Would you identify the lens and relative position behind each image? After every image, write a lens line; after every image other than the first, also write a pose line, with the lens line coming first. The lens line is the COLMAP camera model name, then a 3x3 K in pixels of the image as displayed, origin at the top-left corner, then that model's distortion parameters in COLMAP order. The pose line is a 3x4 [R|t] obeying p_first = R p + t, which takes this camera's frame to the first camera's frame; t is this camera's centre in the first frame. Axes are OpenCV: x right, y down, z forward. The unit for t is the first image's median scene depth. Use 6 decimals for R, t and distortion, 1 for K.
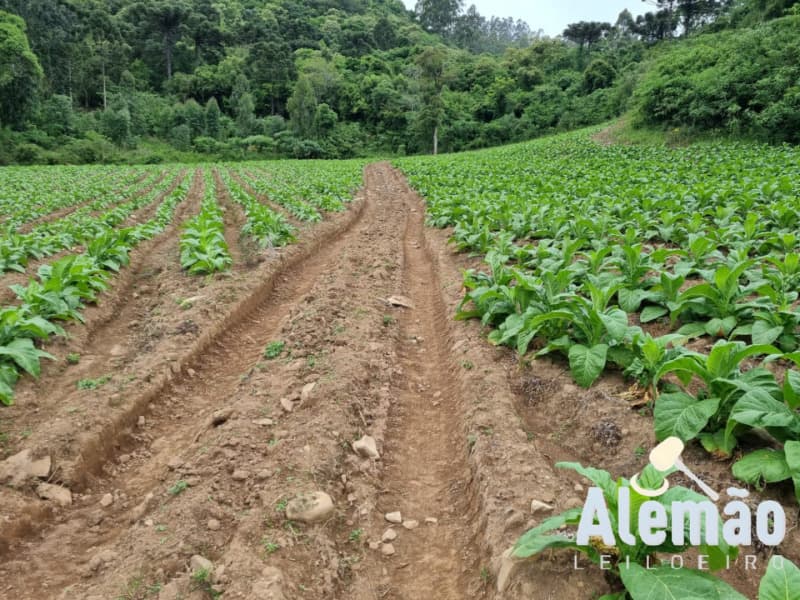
lens RADIAL K [[607.0, 0, 400.0], [0, 607.0, 300.0], [0, 0, 1]] dist [0.052824, -0.002763]
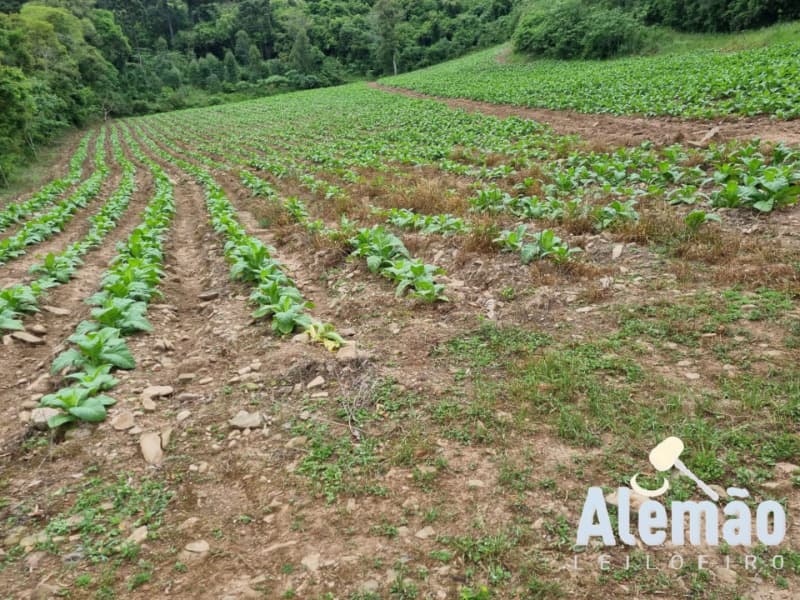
lens RADIAL K [[617.8, 0, 395.6], [0, 617.8, 304.7], [0, 0, 1]] dist [0.072893, -0.056236]
pose [[0.986631, -0.145427, 0.073558, -0.116841], [0.135017, 0.982171, 0.130810, 0.089141], [-0.091270, -0.119130, 0.988675, -0.458539]]
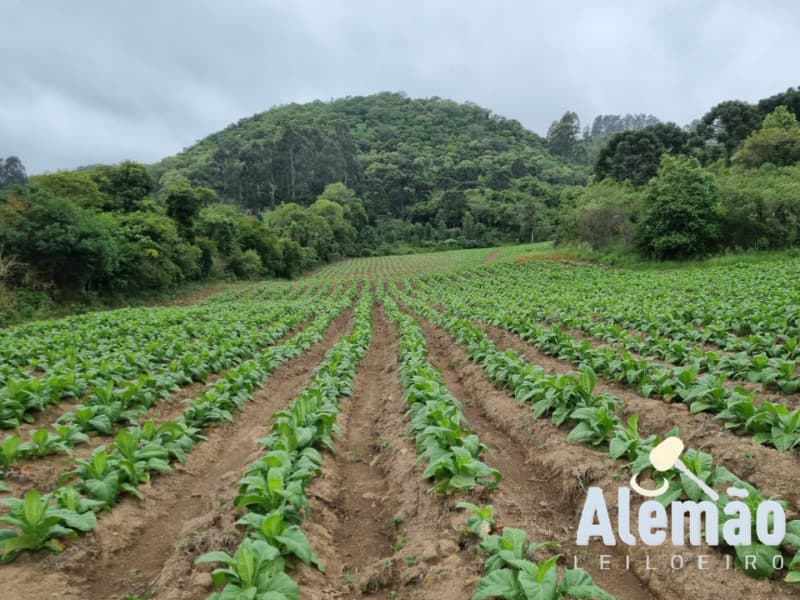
lens RADIAL K [[631.1, 0, 433.7], [0, 631.1, 301.1], [0, 0, 1]] dist [0.069447, -0.000971]
pose [[0.977917, -0.020208, -0.208014, 0.160175], [-0.004484, 0.993057, -0.117550, 0.198500], [0.208945, 0.115887, 0.971037, -1.066519]]
